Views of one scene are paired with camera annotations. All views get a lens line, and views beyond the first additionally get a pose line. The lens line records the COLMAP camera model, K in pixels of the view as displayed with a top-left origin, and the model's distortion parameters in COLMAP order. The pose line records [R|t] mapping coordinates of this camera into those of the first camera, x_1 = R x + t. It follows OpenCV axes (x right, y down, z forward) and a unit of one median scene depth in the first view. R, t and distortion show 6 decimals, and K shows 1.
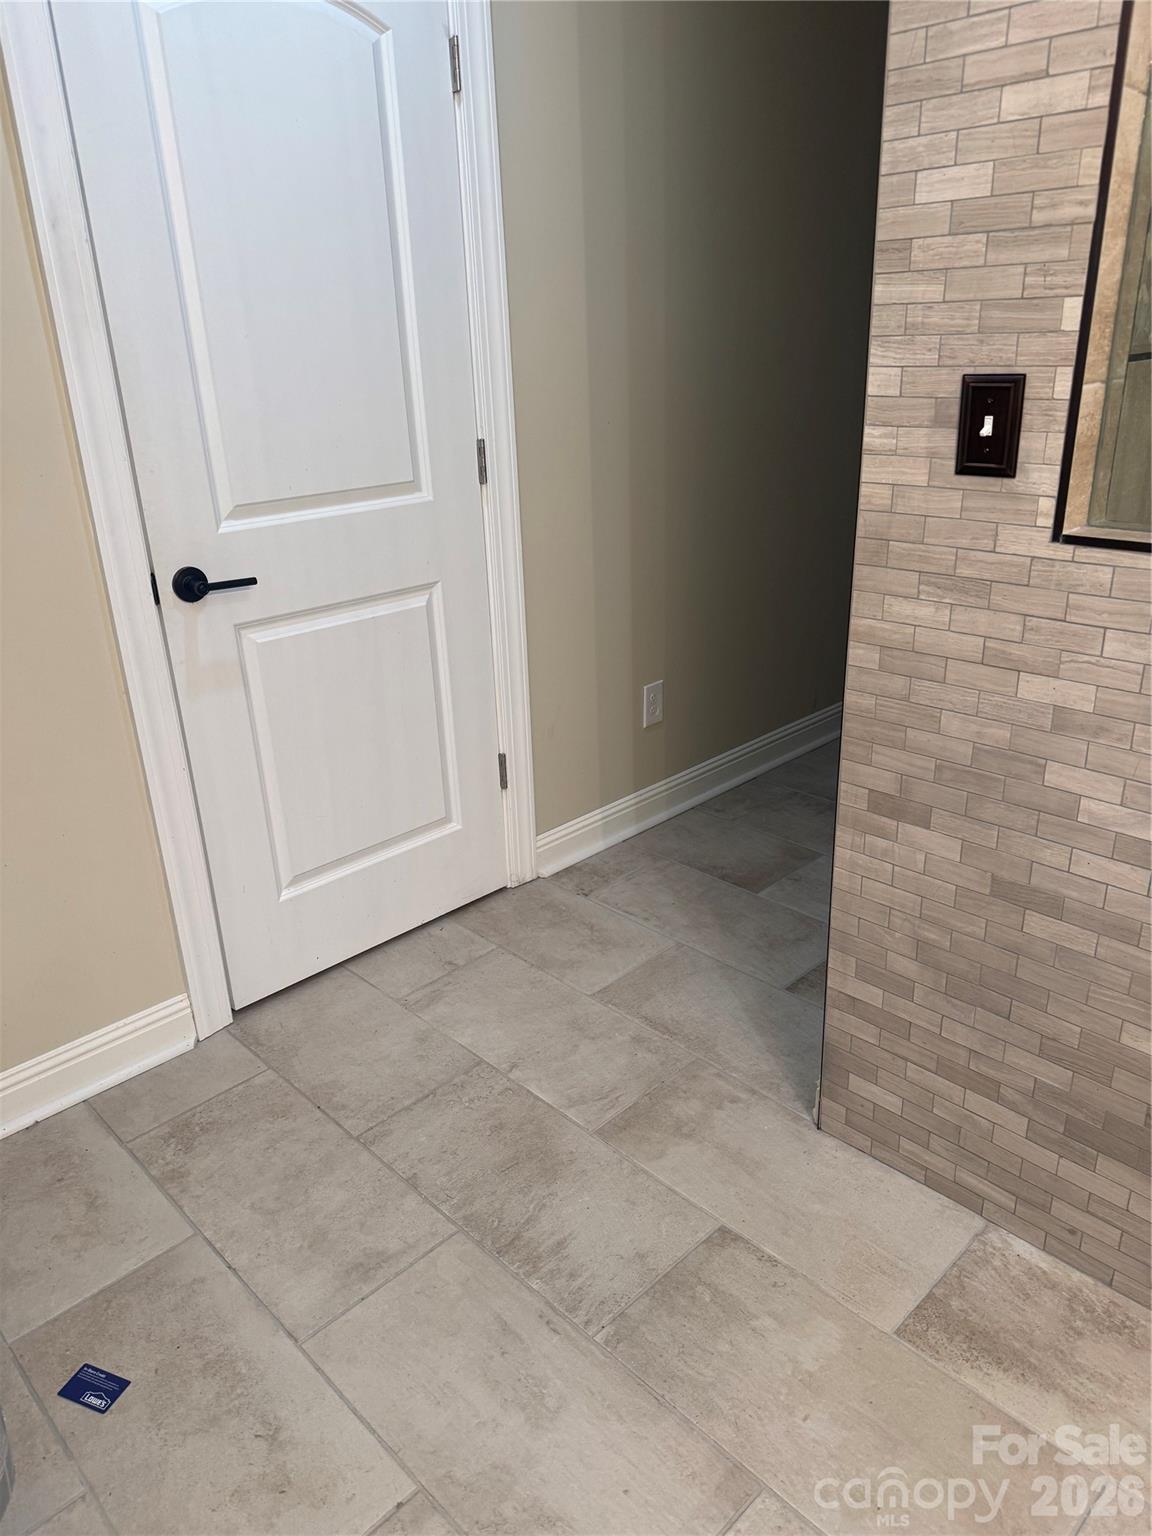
lens RADIAL K [[1091.9, 0, 569.6], [0, 1091.9, 782.2], [0, 0, 1]] dist [0.060366, -0.079314]
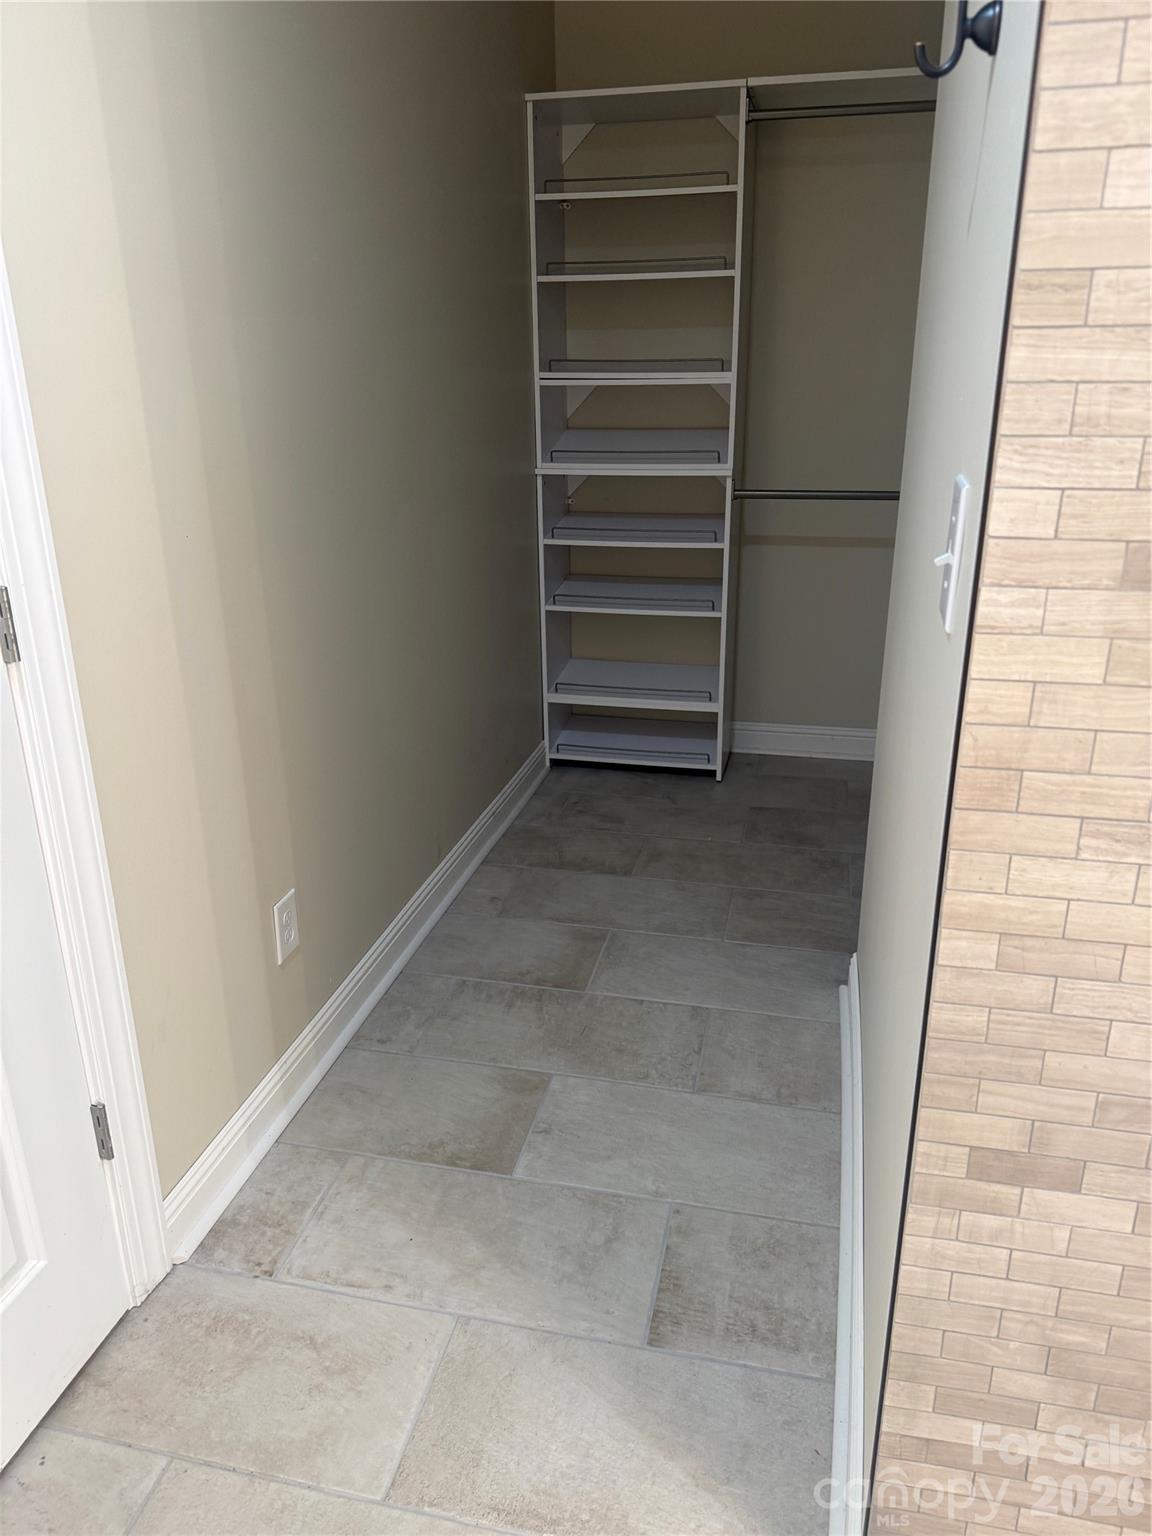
lens RADIAL K [[1091.9, 0, 592.6], [0, 1091.9, 767.0], [0, 0, 1]] dist [0.060366, -0.079314]
pose [[0.833064, -0.158232, 0.530064, -0.205199], [0.184917, 0.982750, 0.002745, -0.254417], [-0.521355, 0.095731, 0.847953, 0.592784]]
